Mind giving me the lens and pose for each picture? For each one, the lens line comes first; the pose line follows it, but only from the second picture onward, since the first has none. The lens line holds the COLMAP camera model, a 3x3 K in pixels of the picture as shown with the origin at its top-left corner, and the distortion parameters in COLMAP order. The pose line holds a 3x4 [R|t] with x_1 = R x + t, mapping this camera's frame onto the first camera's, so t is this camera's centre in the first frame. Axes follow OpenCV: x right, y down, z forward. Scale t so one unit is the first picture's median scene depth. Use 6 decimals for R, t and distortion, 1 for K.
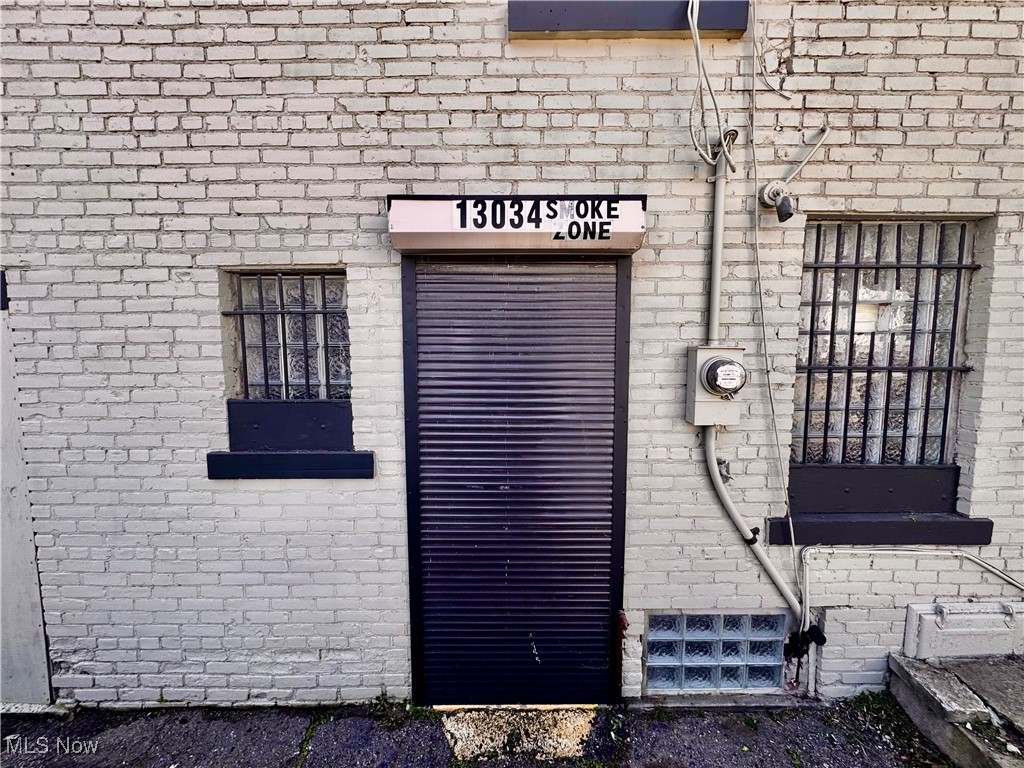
lens RADIAL K [[411.8, 0, 511.8], [0, 411.8, 382.8], [0, 0, 1]] dist [-0.003892, 0.000478]
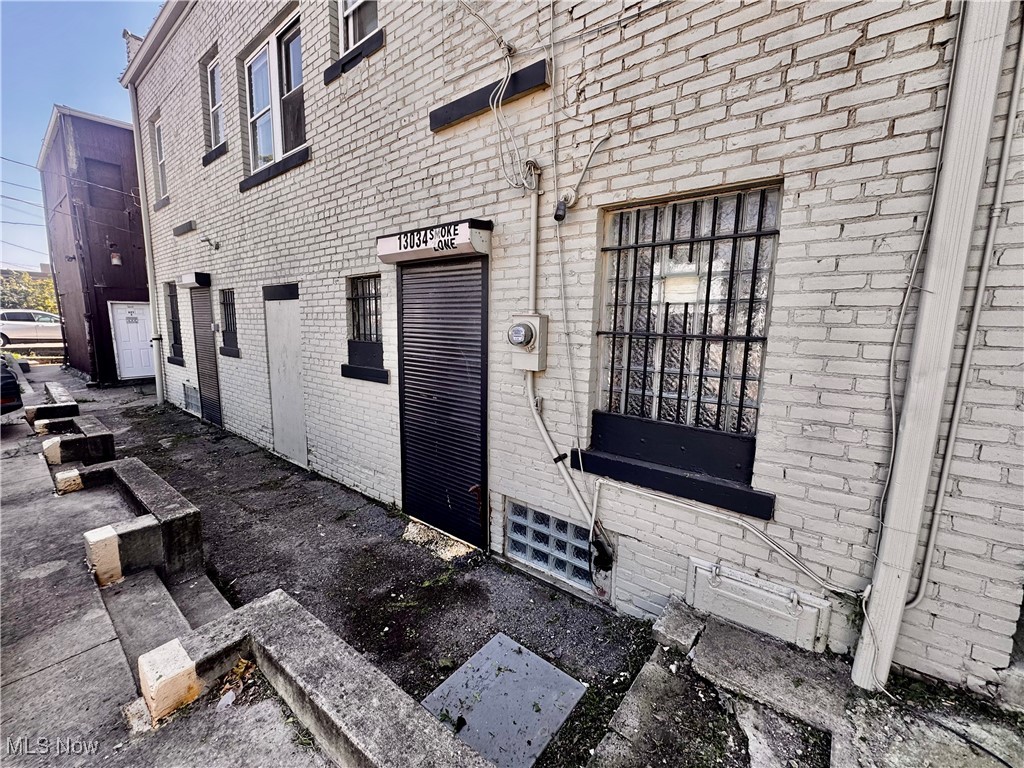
lens RADIAL K [[411.8, 0, 514.6], [0, 411.8, 383.1], [0, 0, 1]] dist [-0.003892, 0.000478]
pose [[0.785148, 0.103186, -0.610651, 1.297690], [-0.075527, 0.994616, 0.070958, 0.048044], [0.614685, -0.009592, 0.788714, -0.144576]]
